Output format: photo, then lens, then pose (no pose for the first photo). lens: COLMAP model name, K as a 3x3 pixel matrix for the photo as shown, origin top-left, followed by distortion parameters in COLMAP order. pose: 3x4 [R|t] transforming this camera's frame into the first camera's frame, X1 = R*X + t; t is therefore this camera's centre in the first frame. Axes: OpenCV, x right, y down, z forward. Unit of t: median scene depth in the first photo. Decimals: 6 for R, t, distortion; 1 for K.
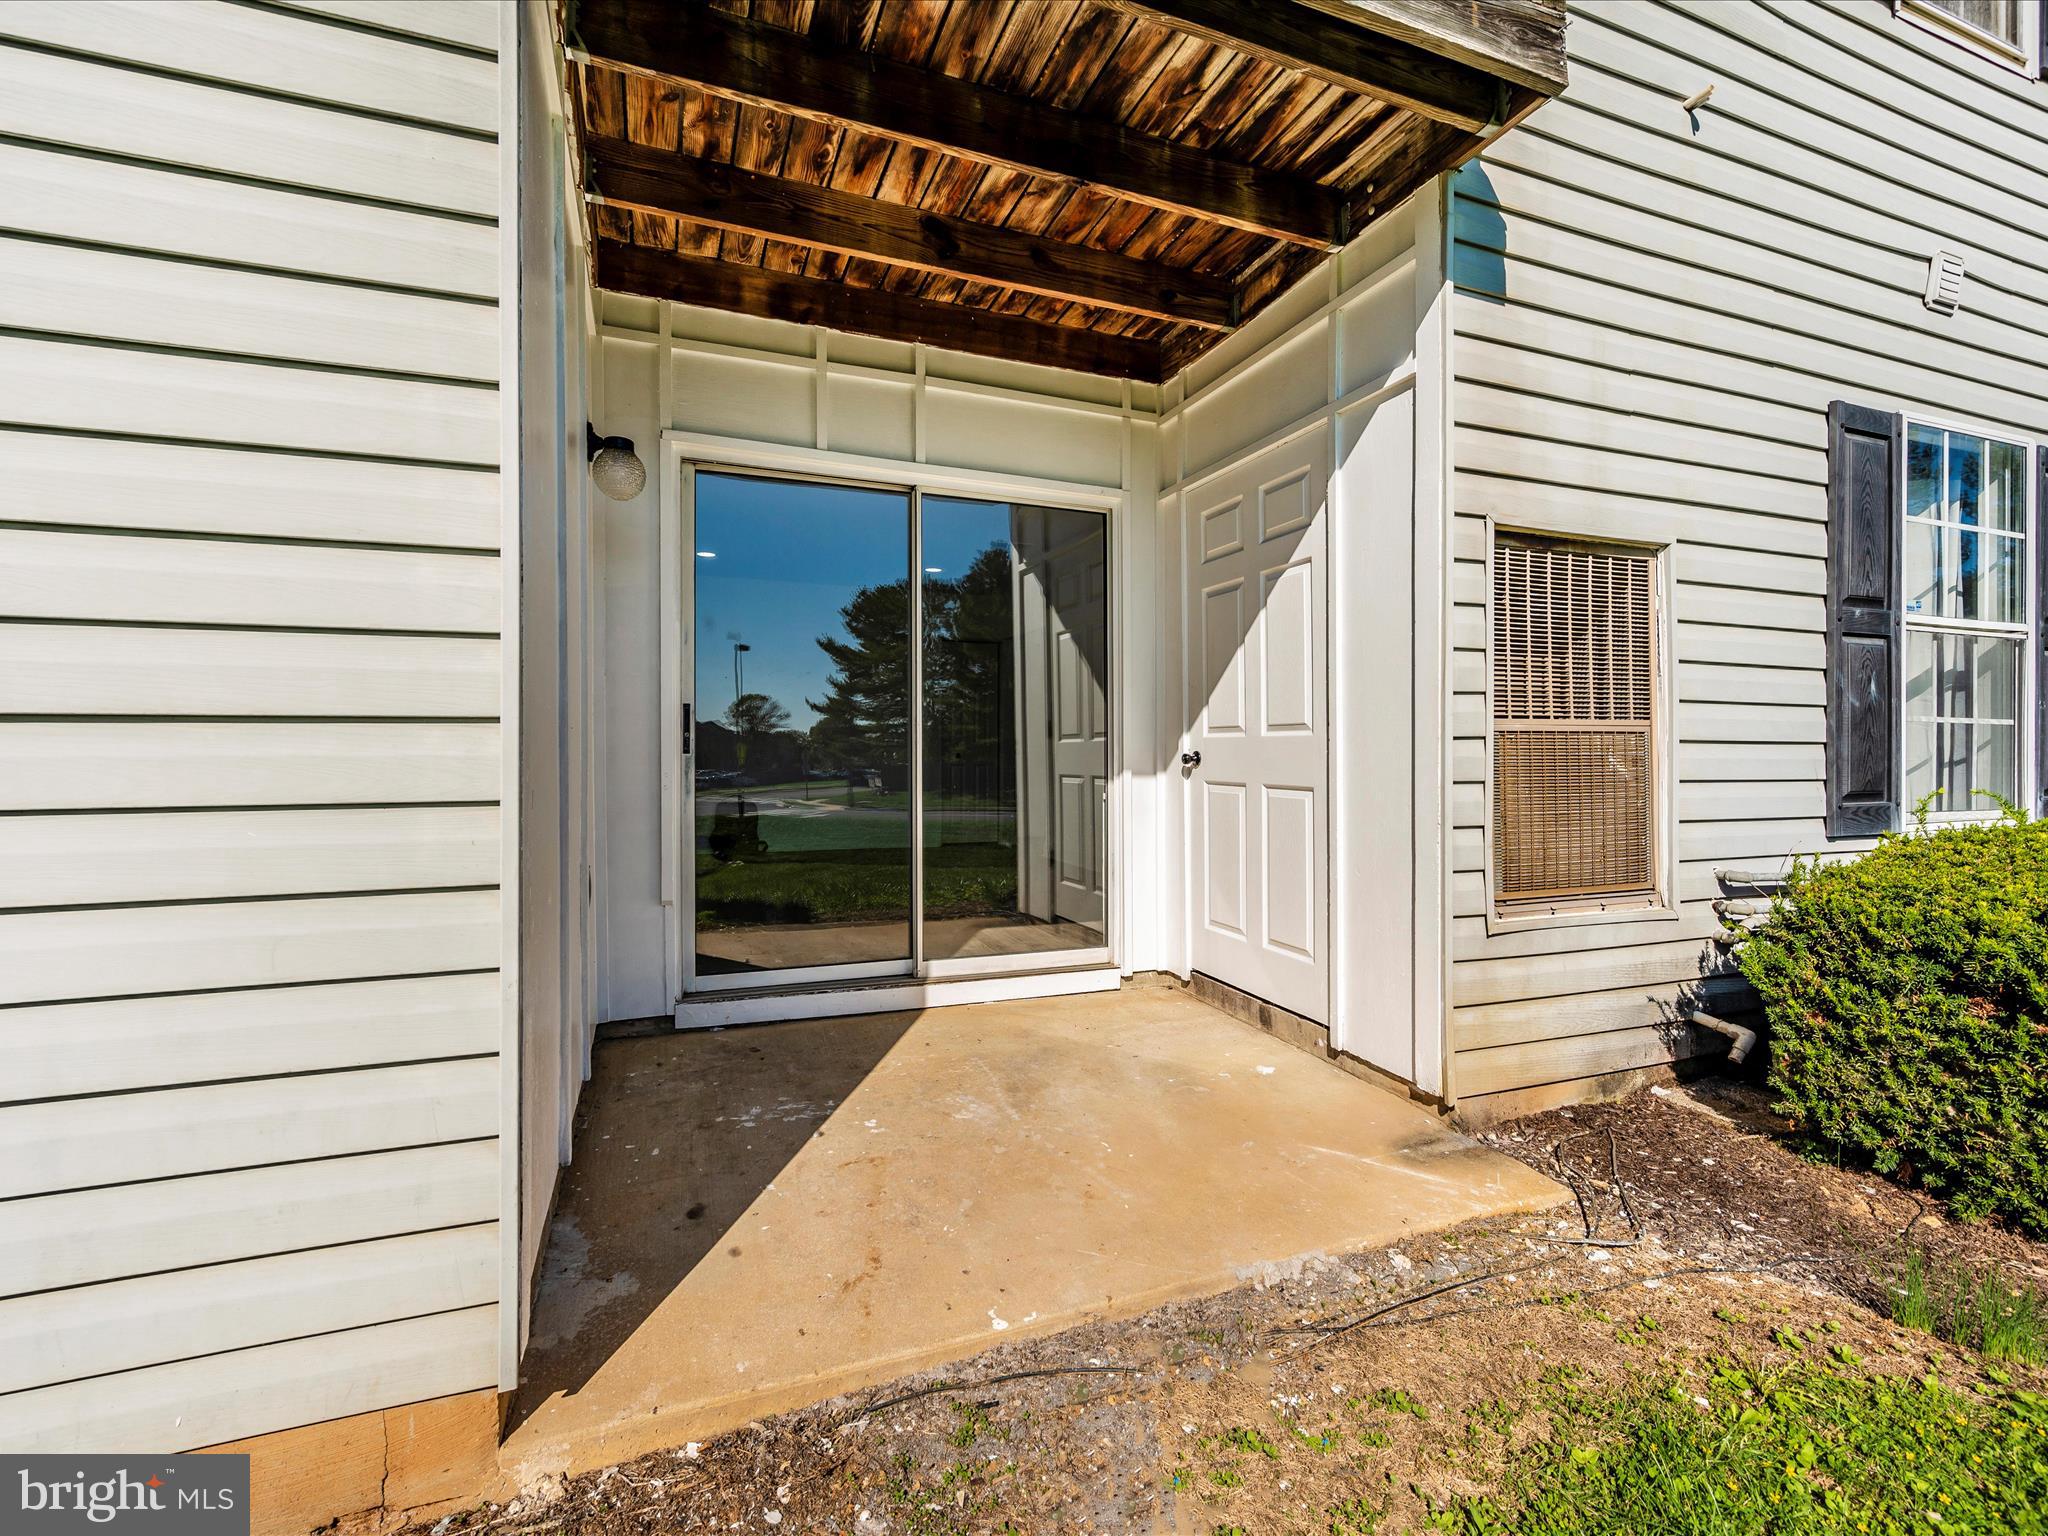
lens RADIAL K [[927.0, 0, 1008.7], [0, 927.0, 770.2], [0, 0, 1]] dist [0.003381, -0.000839]
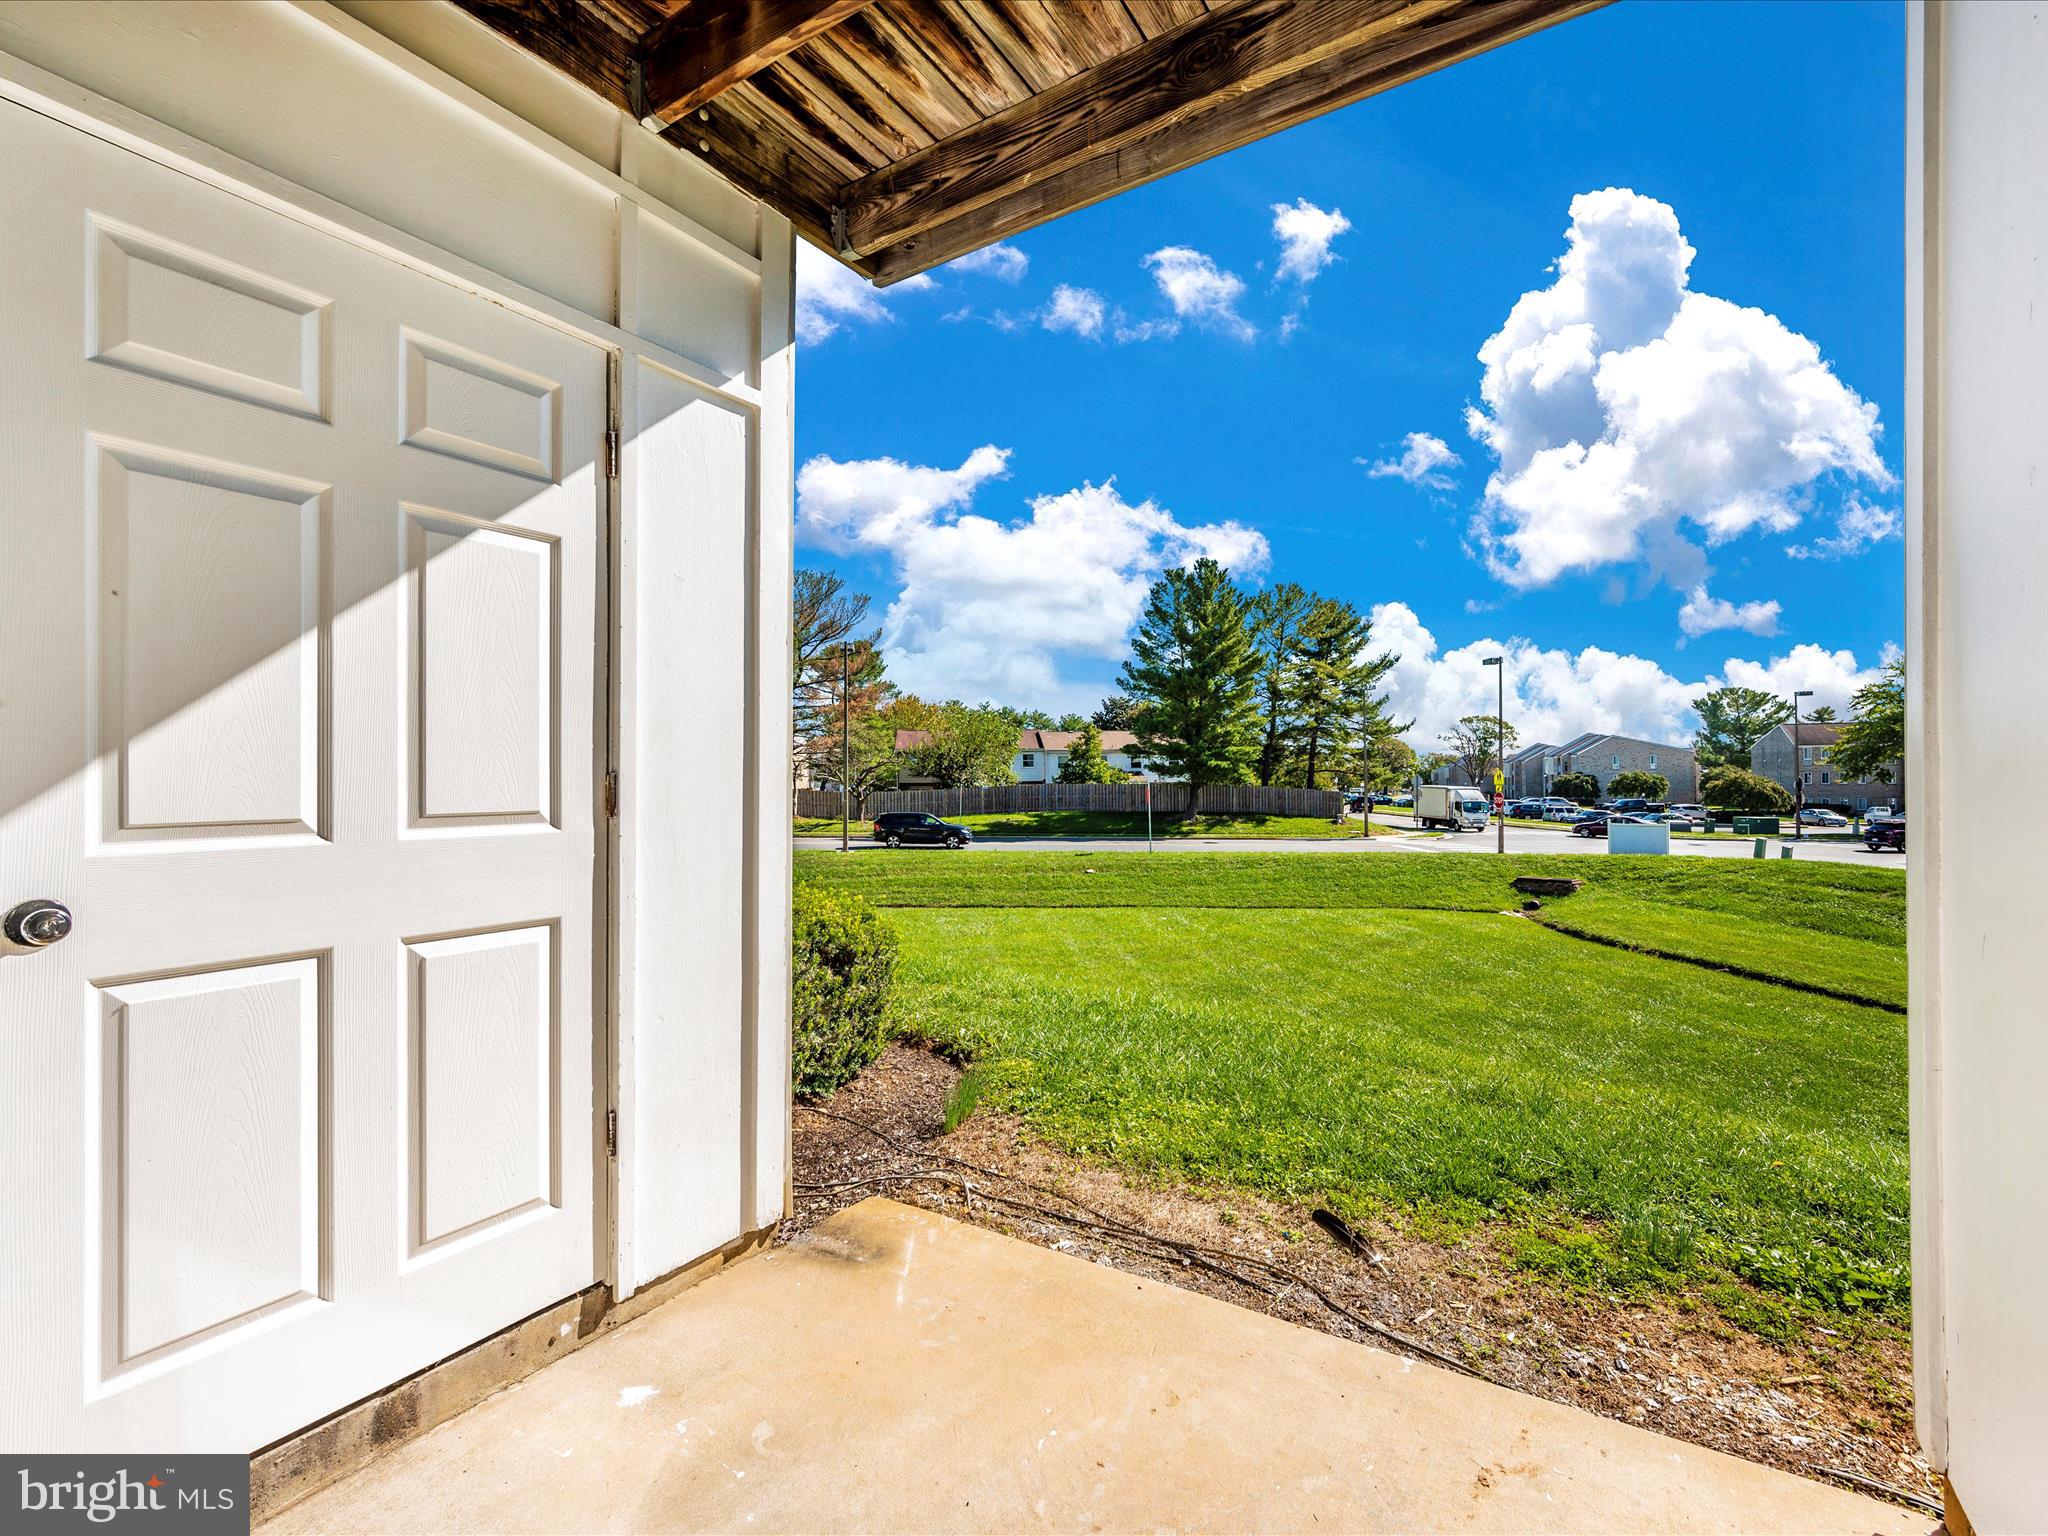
lens RADIAL K [[927.0, 0, 1038.1], [0, 927.0, 787.2], [0, 0, 1]] dist [0.003381, -0.000839]
pose [[-0.617142, -0.003417, 0.786844, -0.428713], [0.021403, 0.999548, 0.021128, -0.090490], [-0.786560, 0.029879, -0.616790, 1.410259]]
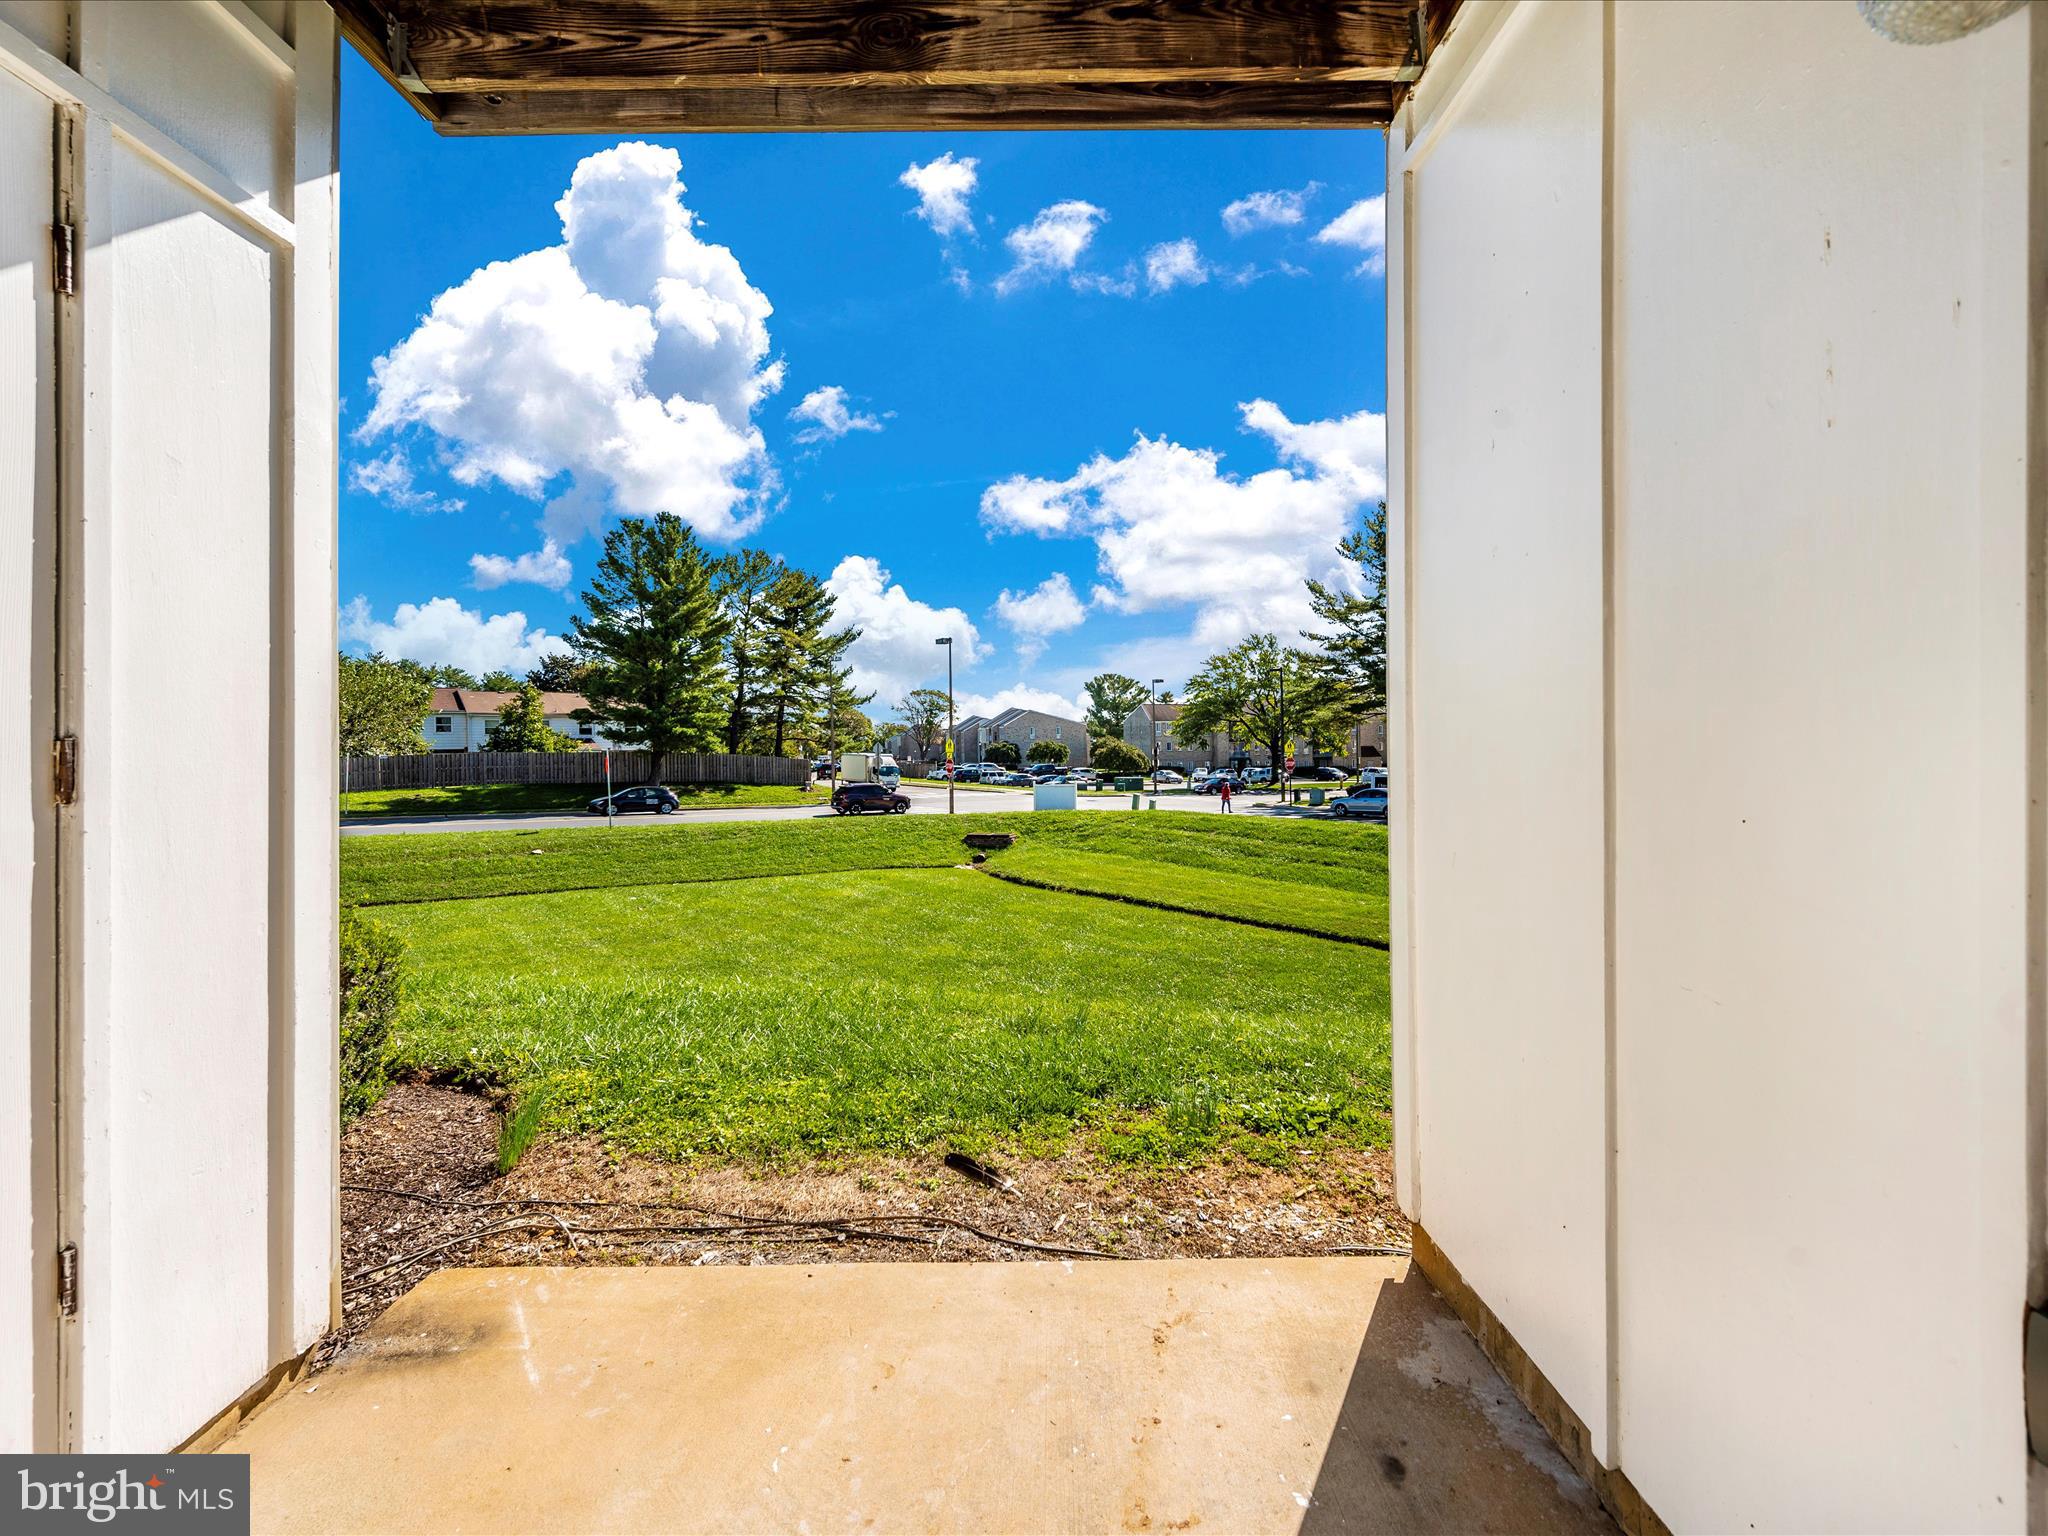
lens RADIAL K [[927.0, 0, 1039.3], [0, 927.0, 751.7], [0, 0, 1]] dist [0.003381, -0.000839]
pose [[-0.943332, 0.001285, 0.331849, -0.274363], [0.010779, 0.999583, 0.026771, -0.094206], [-0.331676, 0.028830, -0.942953, 1.523936]]
